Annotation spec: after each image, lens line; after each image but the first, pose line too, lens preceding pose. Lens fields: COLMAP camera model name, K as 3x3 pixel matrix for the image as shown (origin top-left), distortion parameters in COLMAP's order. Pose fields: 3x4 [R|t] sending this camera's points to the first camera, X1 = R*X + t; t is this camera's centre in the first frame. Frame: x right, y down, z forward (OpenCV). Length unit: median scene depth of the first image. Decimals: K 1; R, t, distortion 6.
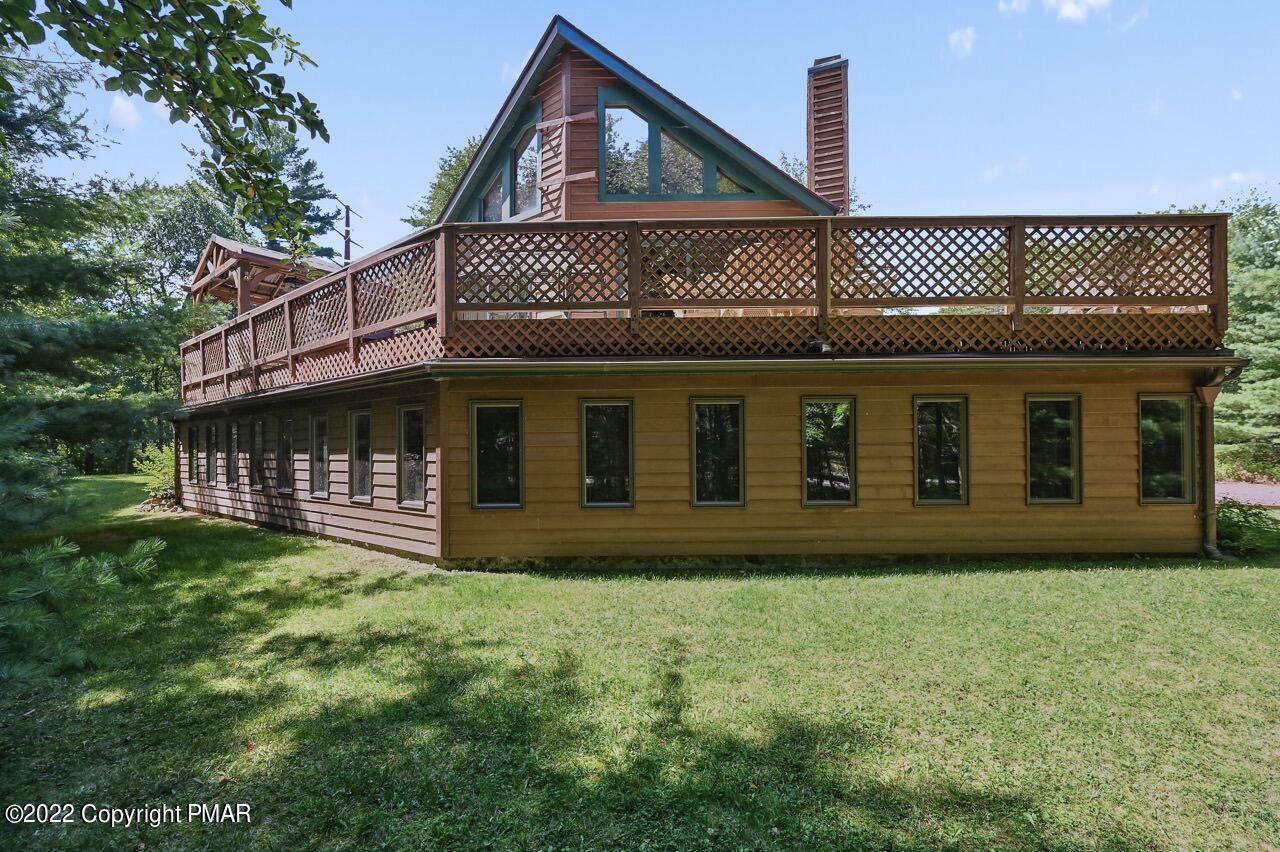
lens RADIAL K [[514.1, 0, 636.2], [0, 514.1, 437.8], [0, 0, 1]] dist [-0.000252, 0.000559]
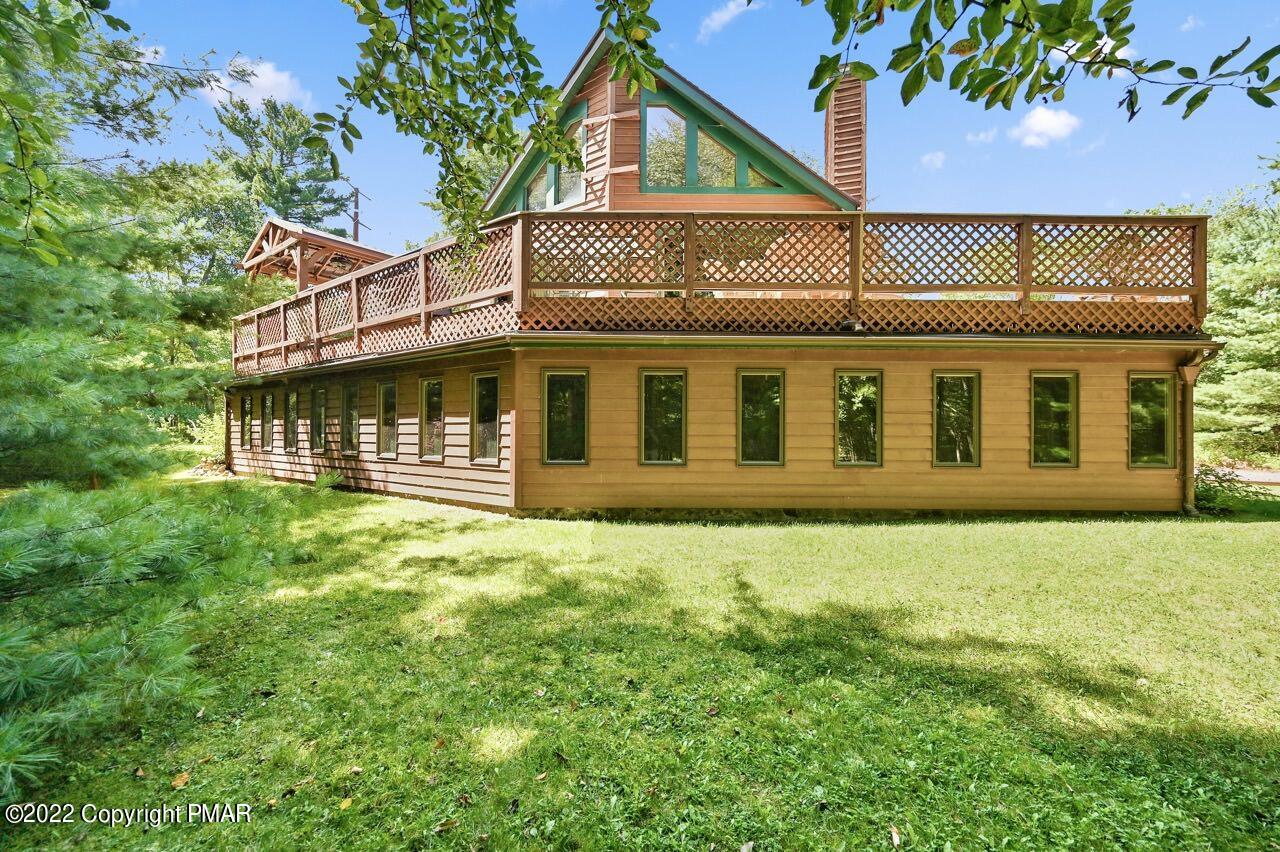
lens RADIAL K [[508.6, 0, 640.9], [0, 508.6, 421.4], [0, 0, 1]] dist [0.000212, 0.000333]
pose [[0.999821, 0.015038, 0.011477, -0.117614], [-0.015004, 0.999883, -0.002975, 0.043470], [-0.011520, 0.002802, 0.999930, -0.117045]]
